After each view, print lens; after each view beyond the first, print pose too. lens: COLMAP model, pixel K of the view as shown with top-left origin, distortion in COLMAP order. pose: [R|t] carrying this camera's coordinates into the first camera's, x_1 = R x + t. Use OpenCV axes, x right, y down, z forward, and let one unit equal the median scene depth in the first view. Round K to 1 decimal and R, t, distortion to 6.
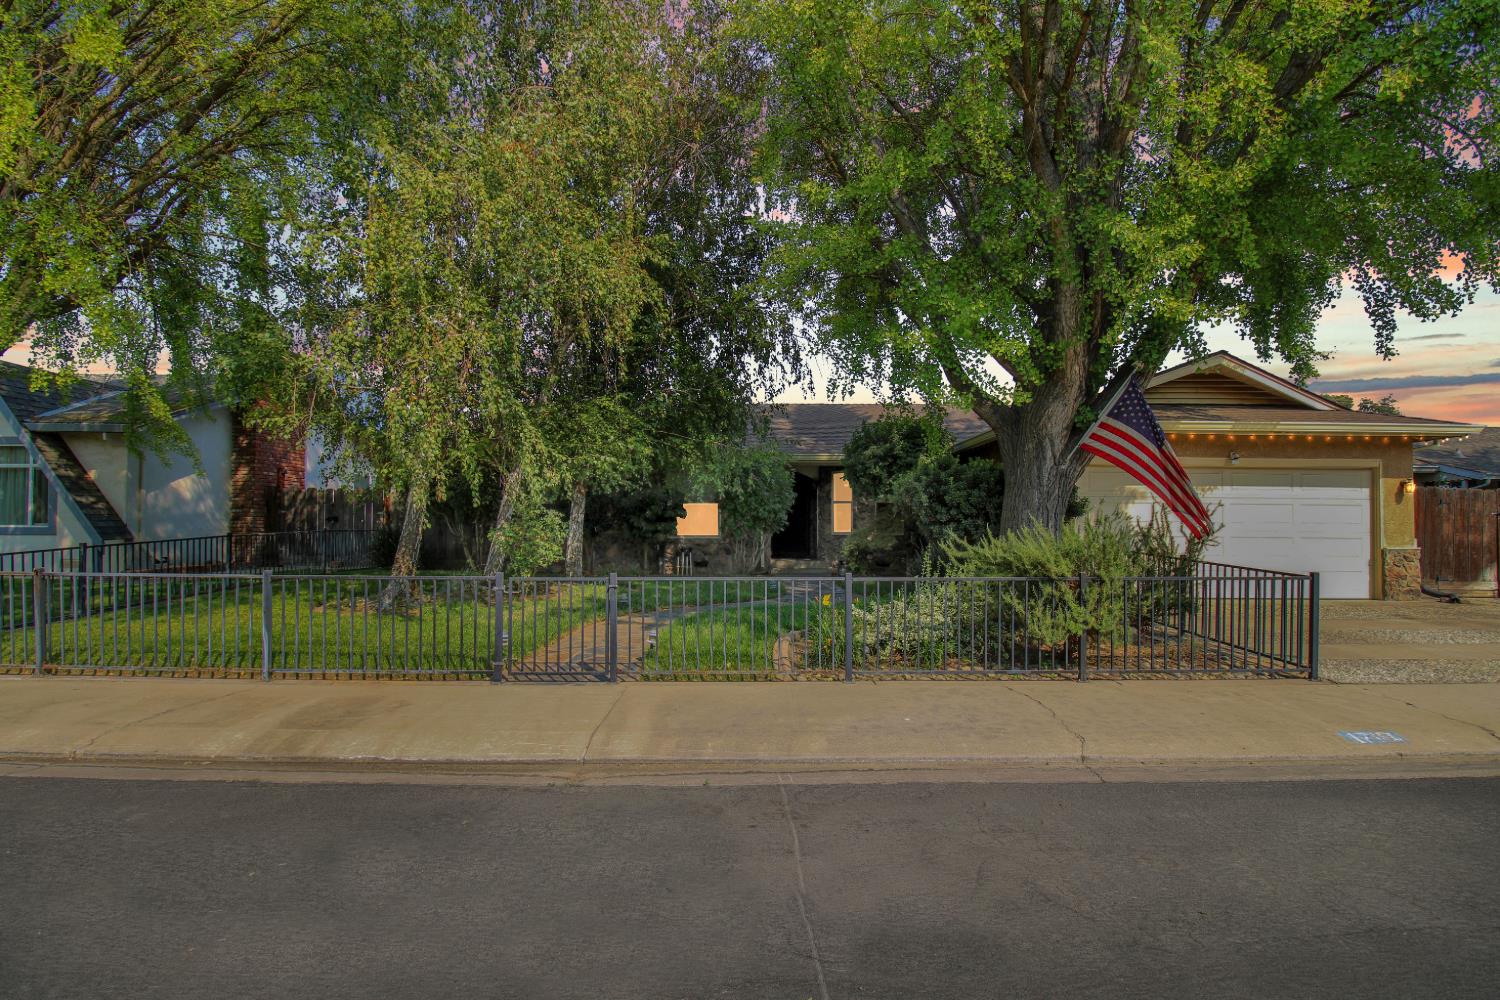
lens RADIAL K [[721.9, 0, 741.3], [0, 721.9, 509.8], [0, 0, 1]] dist [-0.018735, -0.001977]
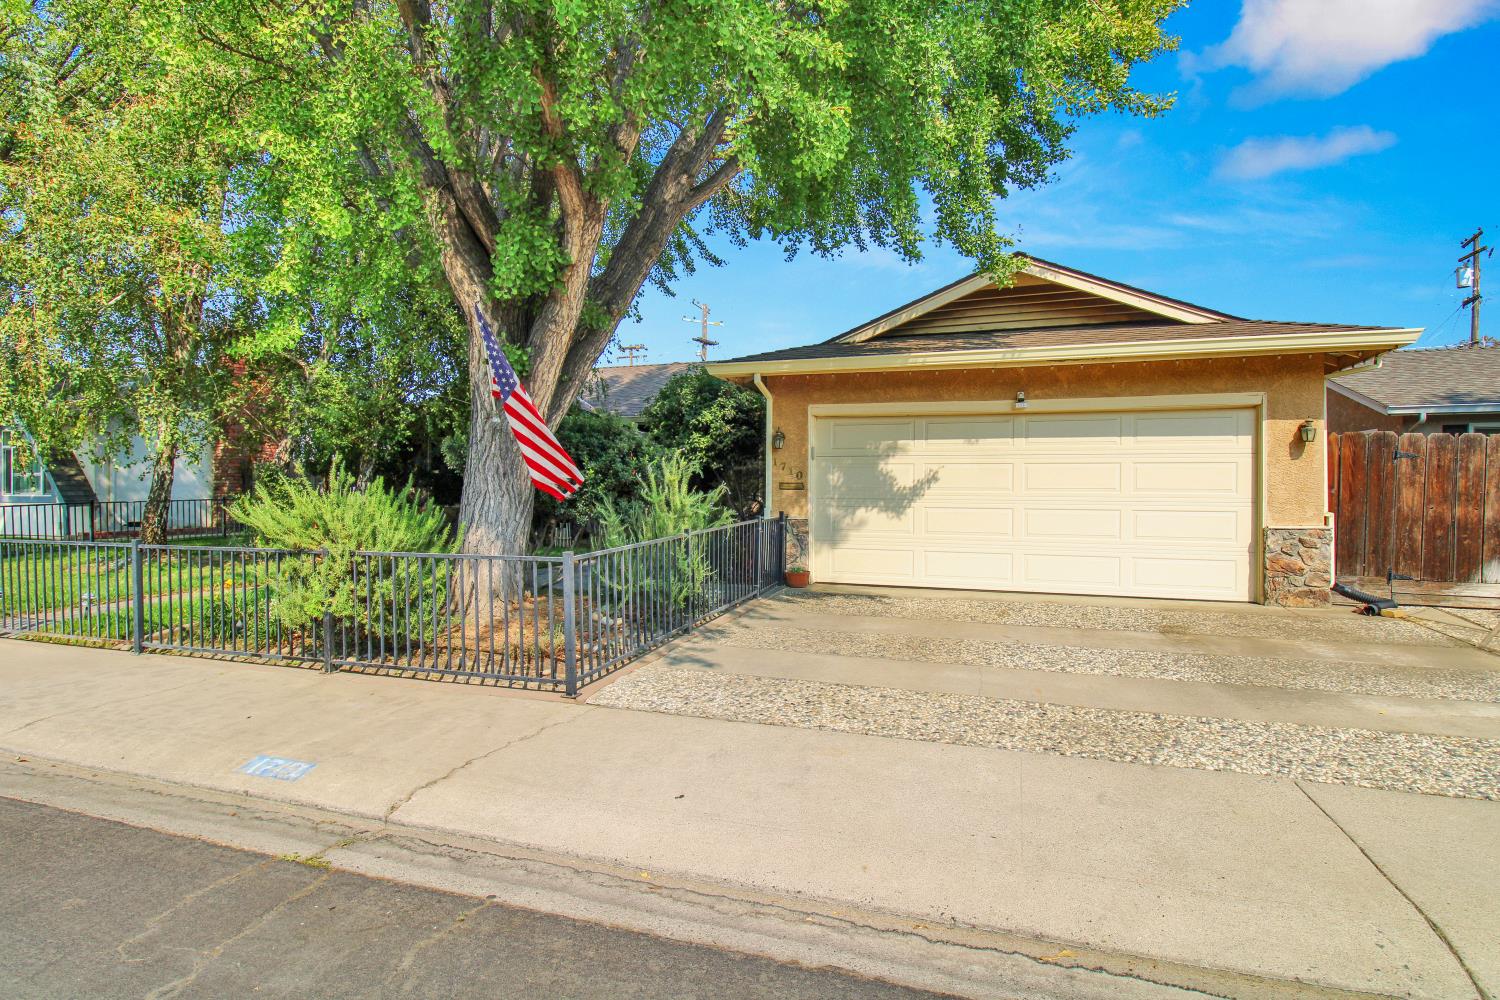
lens RADIAL K [[762.0, 0, 664.8], [0, 762.0, 500.2], [0, 0, 1]] dist [-0.014519, -0.001126]
pose [[0.942631, 0.002646, -0.333827, 0.813268], [0.007374, 0.999560, 0.028745, 0.007067], [0.333756, -0.029558, 0.942196, 0.198599]]
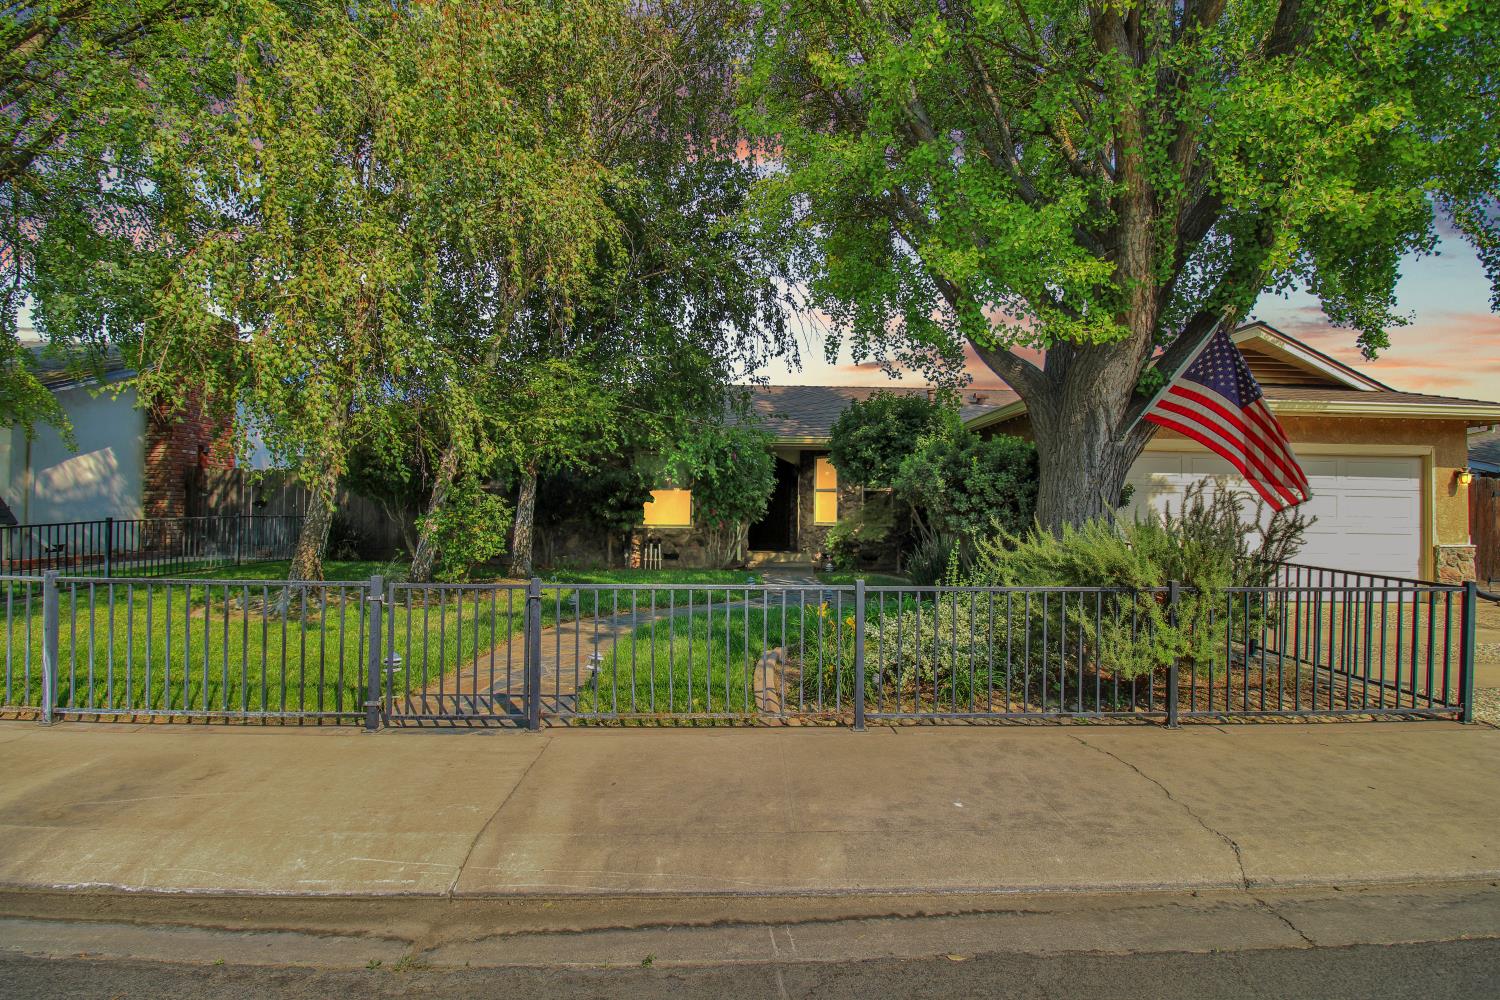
lens RADIAL K [[721.9, 0, 744.3], [0, 721.9, 488.9], [0, 0, 1]] dist [-0.018735, -0.001977]
pose [[0.999249, 0.009756, 0.037511, 0.001989], [-0.009221, 0.999854, -0.014408, 0.004961], [-0.037647, 0.014051, 0.999192, 0.190193]]
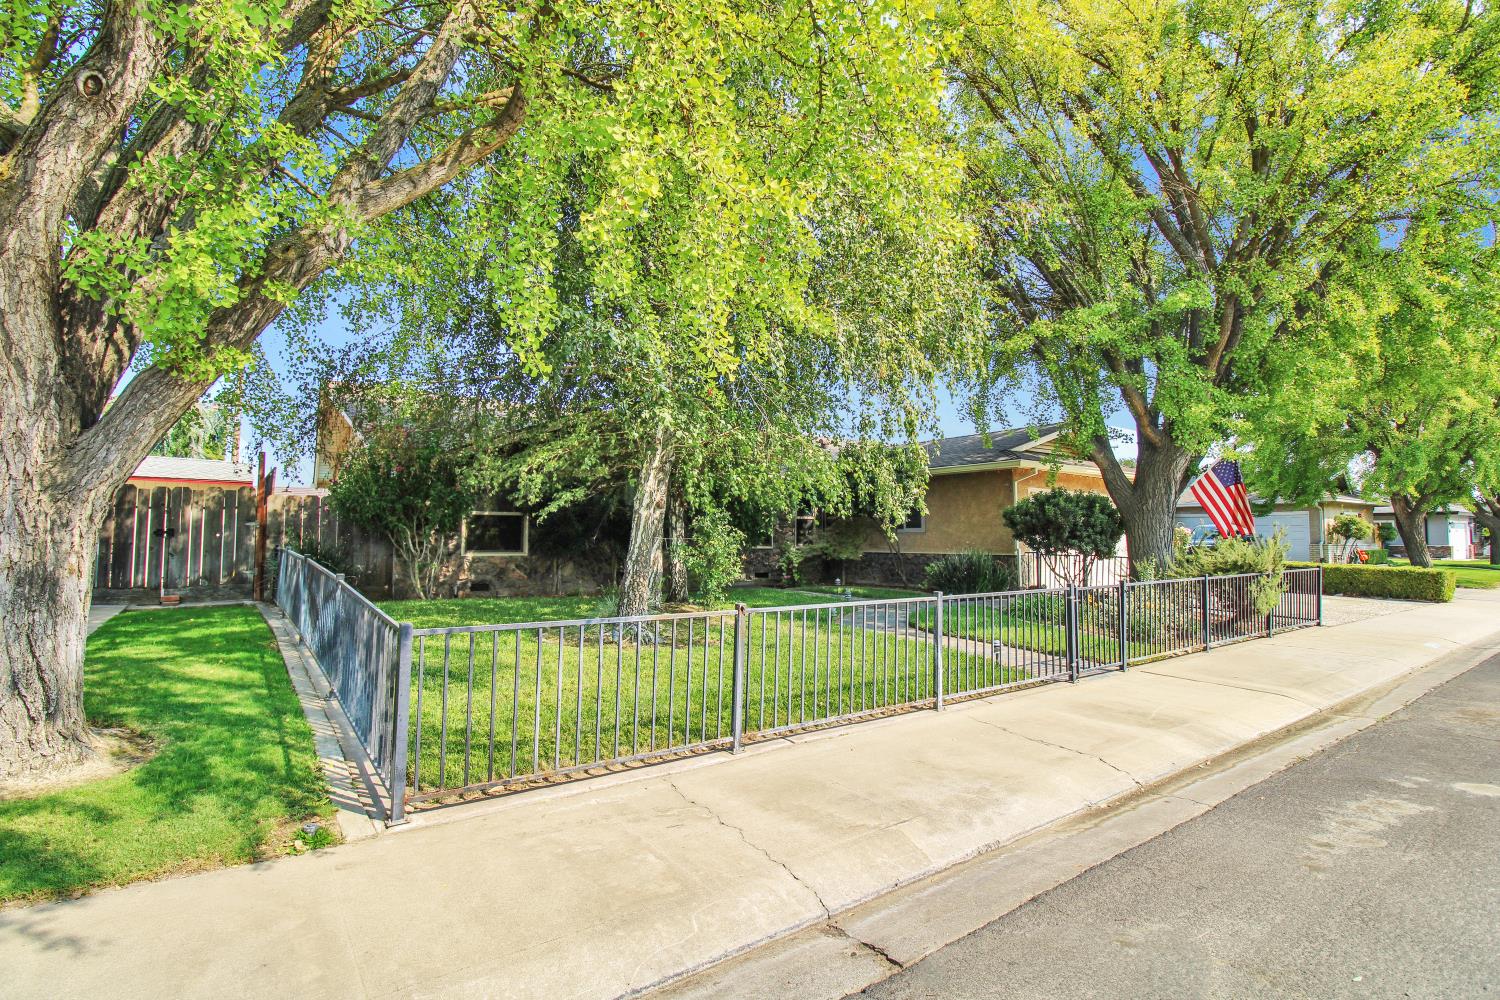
lens RADIAL K [[721.9, 0, 761.7], [0, 721.9, 498.8], [0, 0, 1]] dist [-0.018735, -0.001977]
pose [[0.809261, 0.026775, 0.586839, -0.963527], [-0.007919, 0.999367, -0.034678, -0.003179], [-0.587397, 0.023416, 0.808960, 0.260322]]
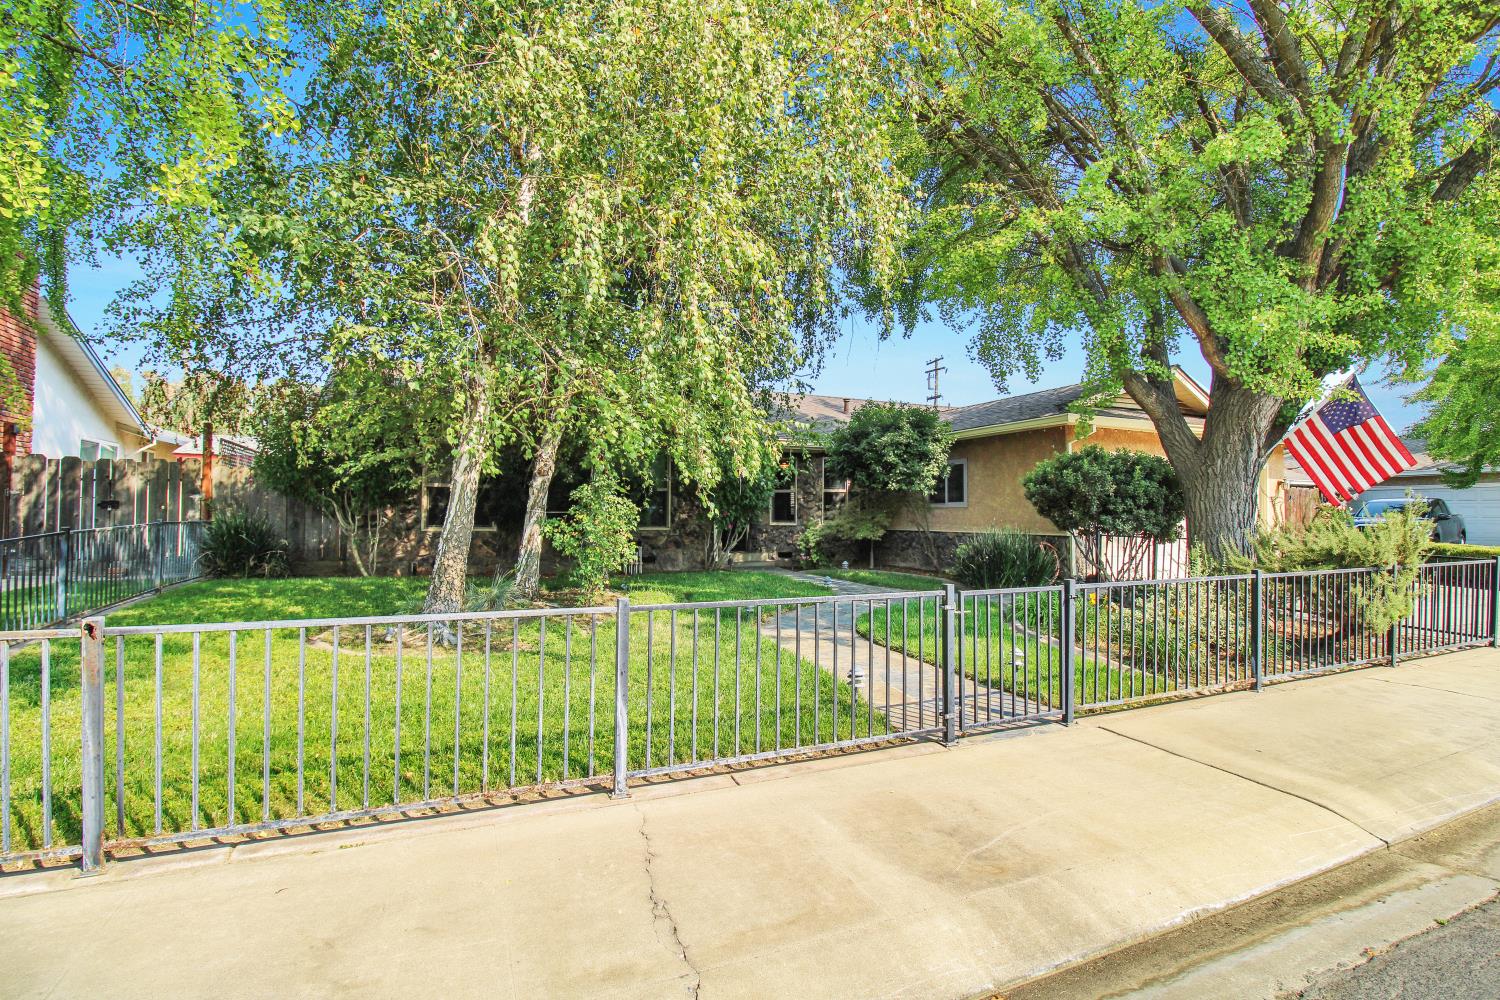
lens RADIAL K [[721.9, 0, 740.9], [0, 721.9, 499.5], [0, 0, 1]] dist [-0.018735, -0.001977]
pose [[0.912297, 0.006437, 0.409479, -0.568834], [-0.007409, 0.999972, 0.000787, 0.002567], [-0.409463, -0.003751, 0.912319, 0.314148]]
